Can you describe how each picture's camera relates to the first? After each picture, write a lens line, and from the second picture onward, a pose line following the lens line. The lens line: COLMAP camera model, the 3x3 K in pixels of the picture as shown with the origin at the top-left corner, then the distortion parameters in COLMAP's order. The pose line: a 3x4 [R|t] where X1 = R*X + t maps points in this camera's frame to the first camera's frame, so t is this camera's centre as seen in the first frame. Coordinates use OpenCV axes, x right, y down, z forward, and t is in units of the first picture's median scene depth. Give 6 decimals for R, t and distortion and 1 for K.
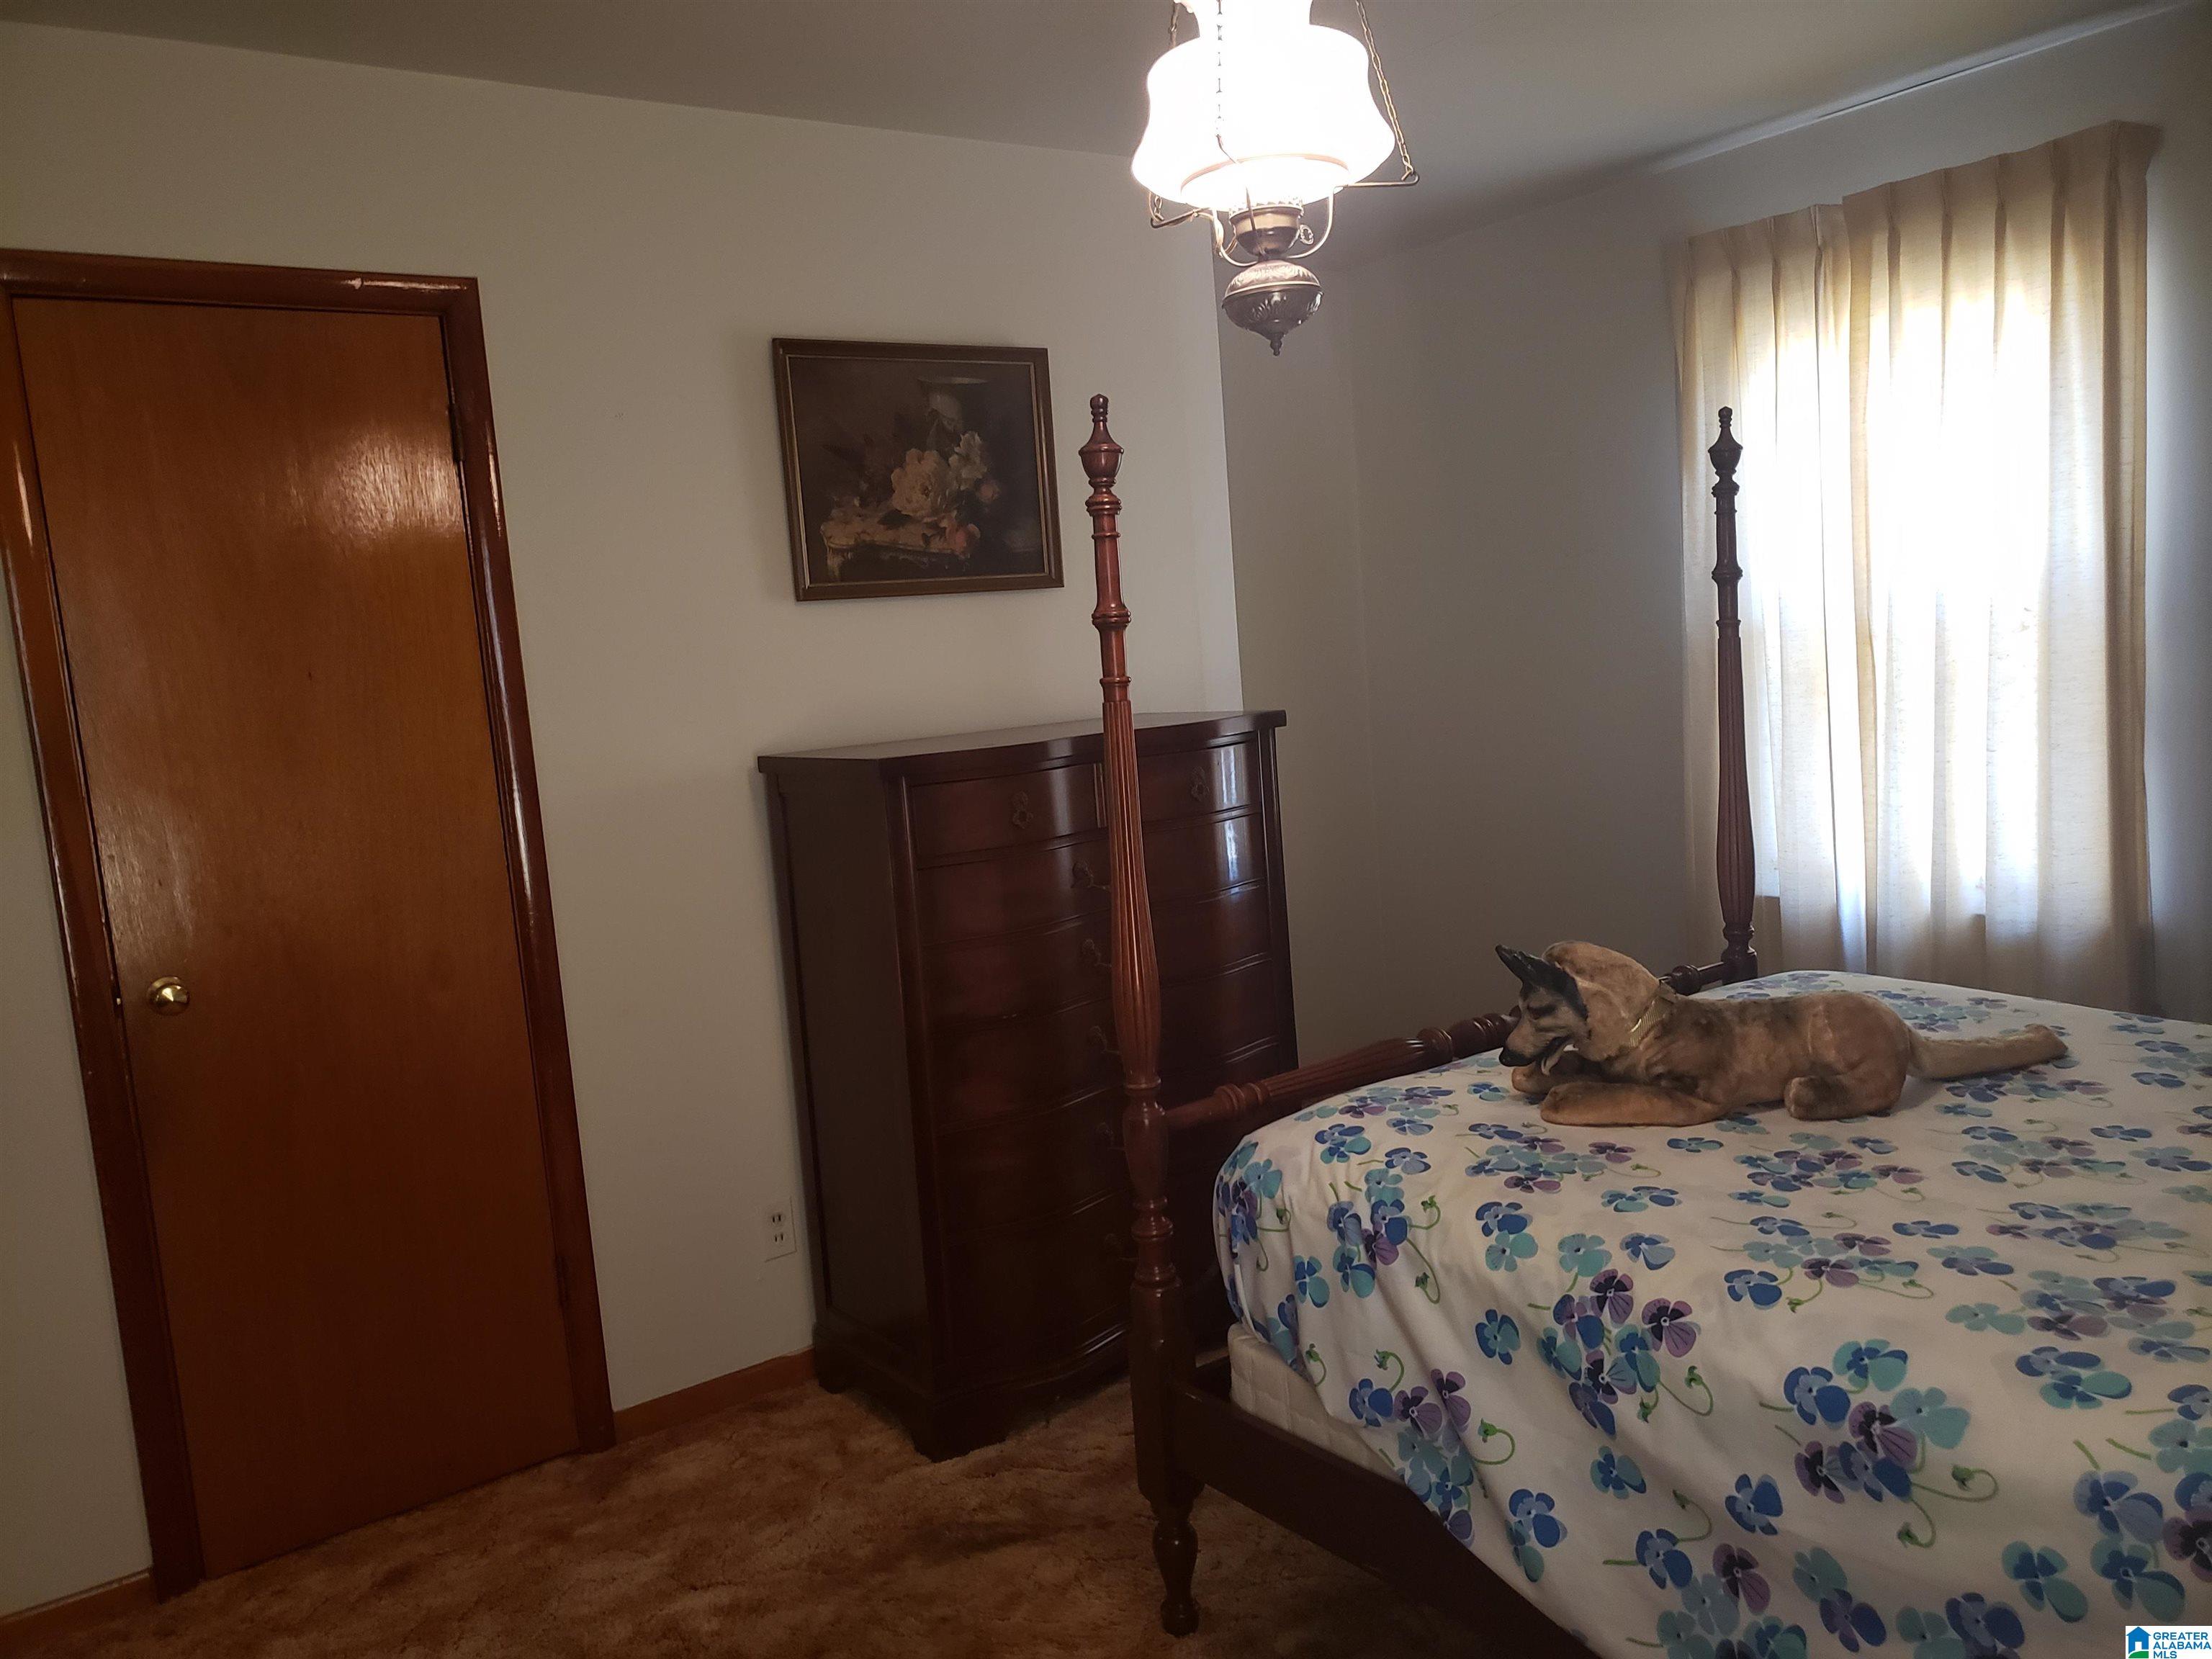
lens RADIAL K [[1691.6, 0, 1101.3], [0, 1691.6, 818.7], [0, 0, 1]] dist [0.001591, 0.001677]
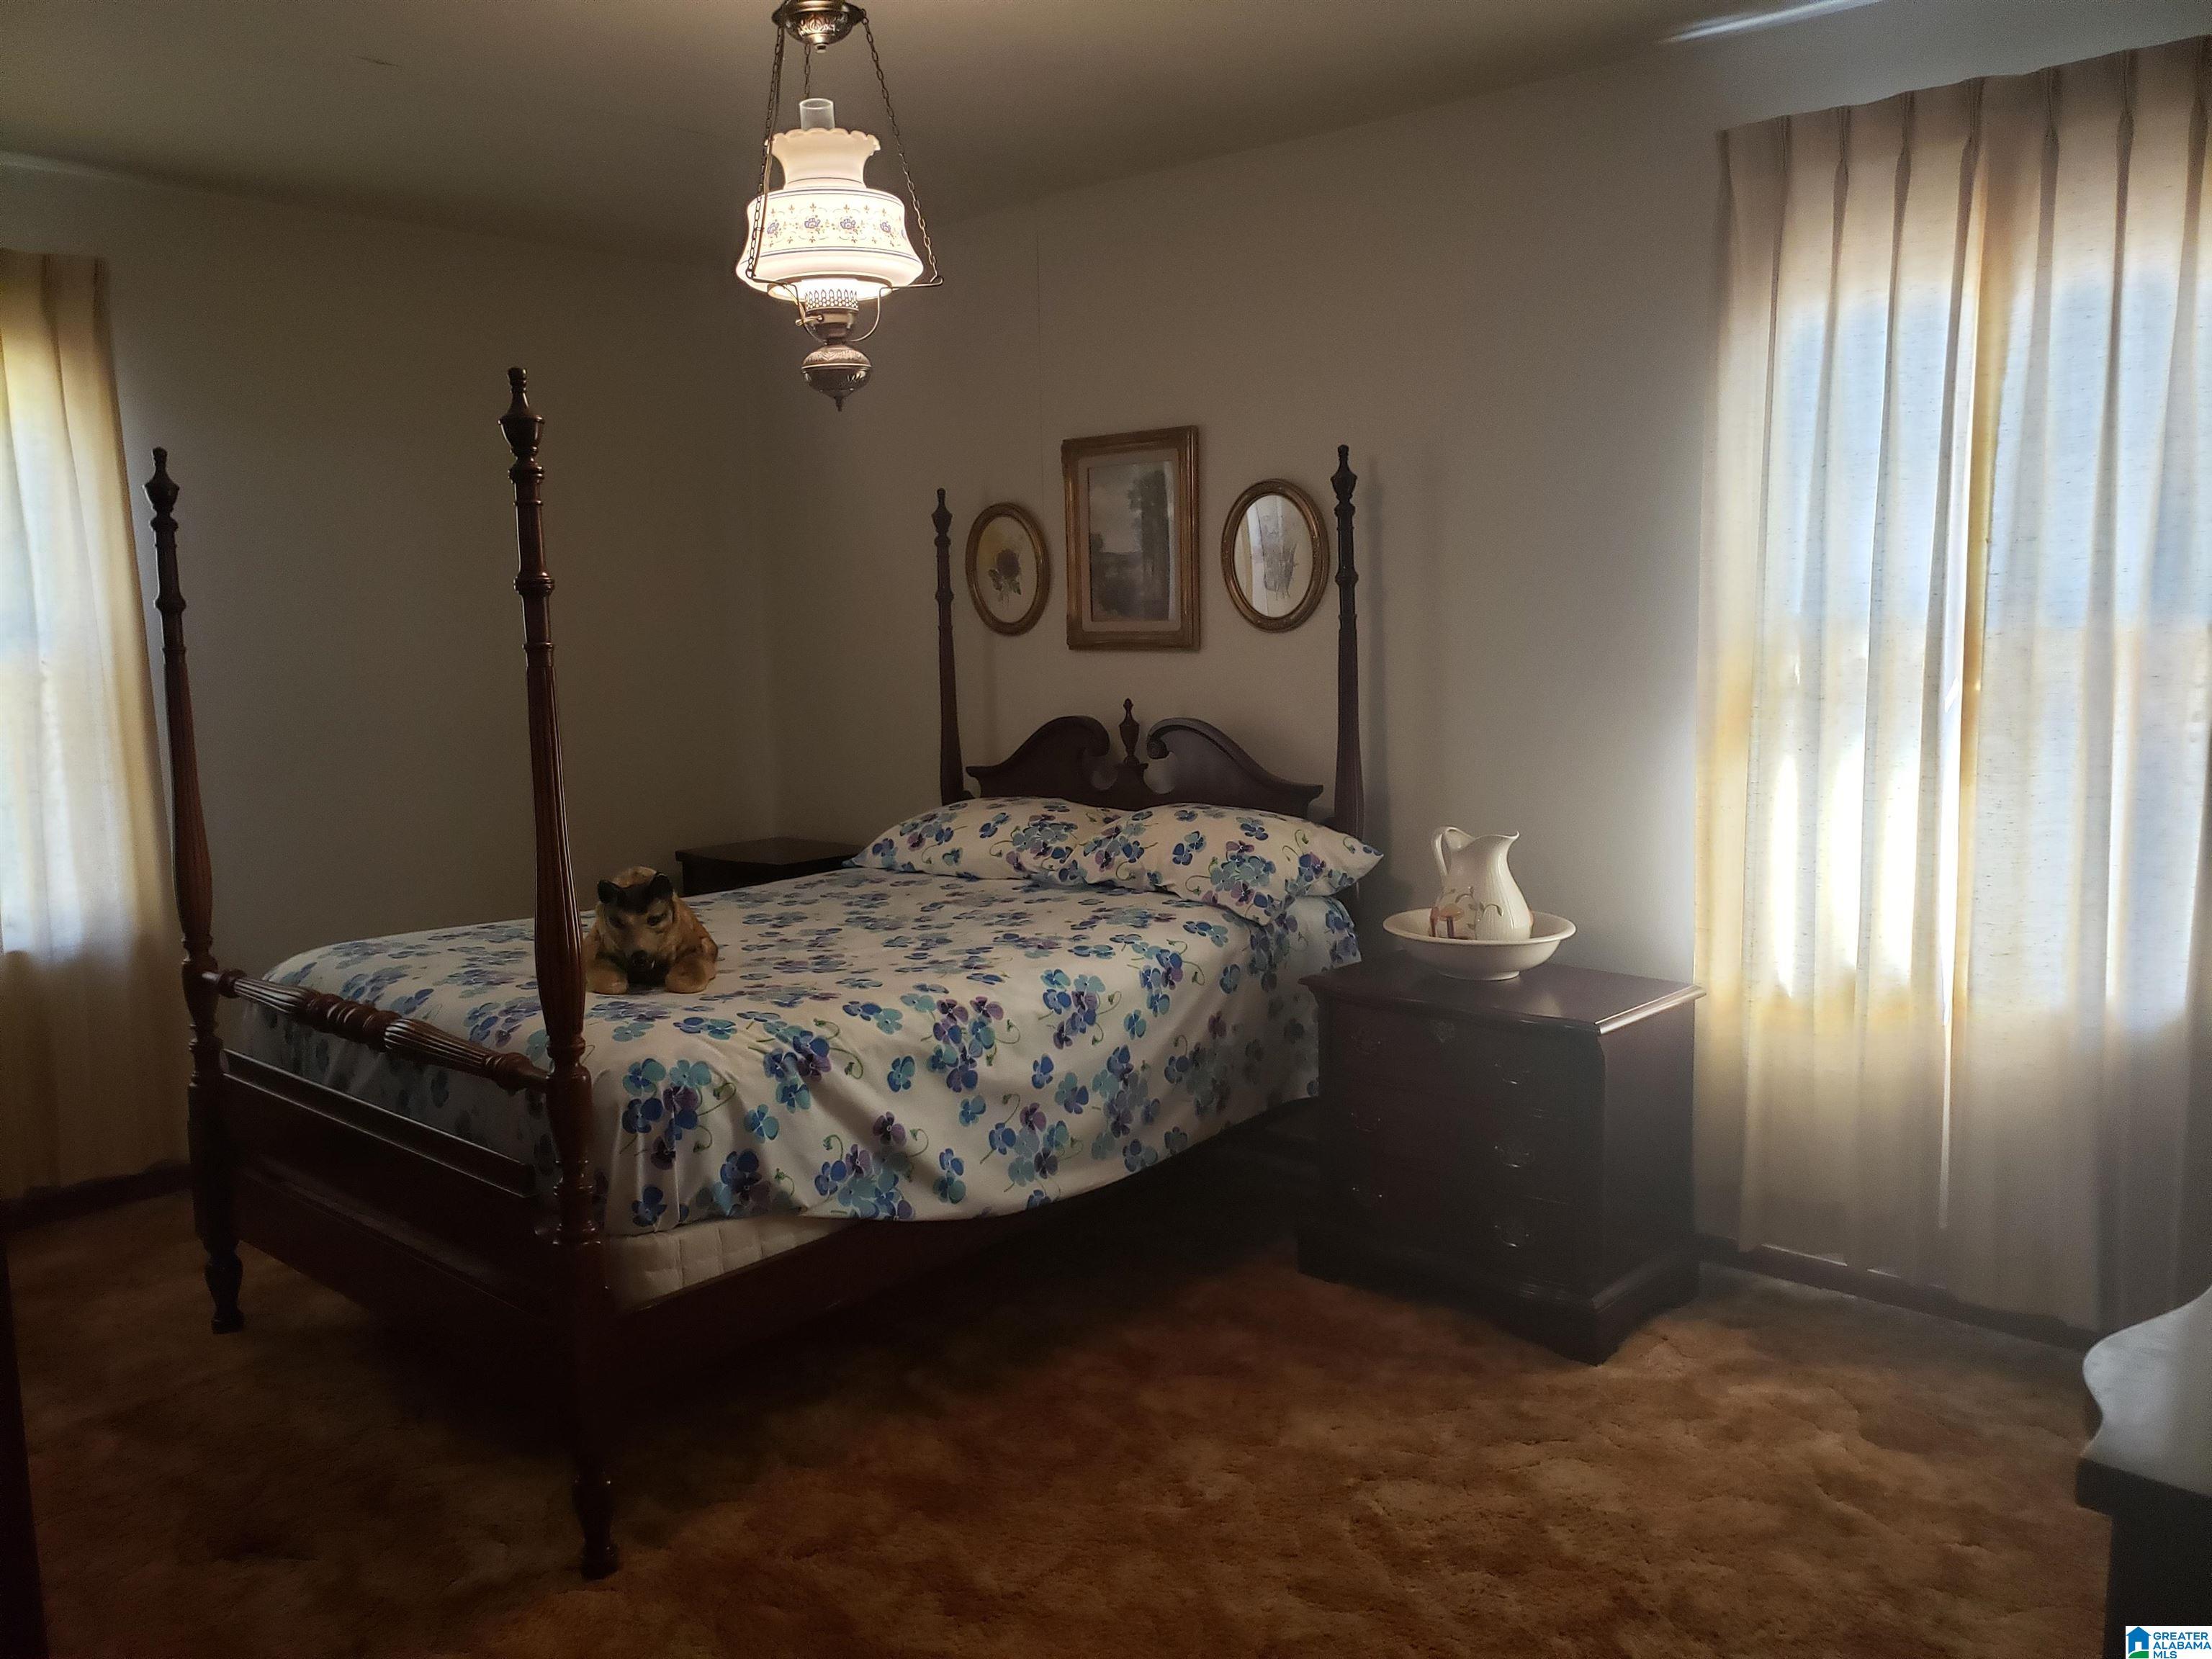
lens RADIAL K [[1691.6, 0, 1103.2], [0, 1691.6, 845.7], [0, 0, 1]] dist [0.001591, 0.001677]
pose [[-0.203813, -0.048327, 0.977816, -1.358419], [0.141807, 0.986791, 0.078328, 0.006500], [-0.968685, 0.154625, -0.194267, 1.140325]]
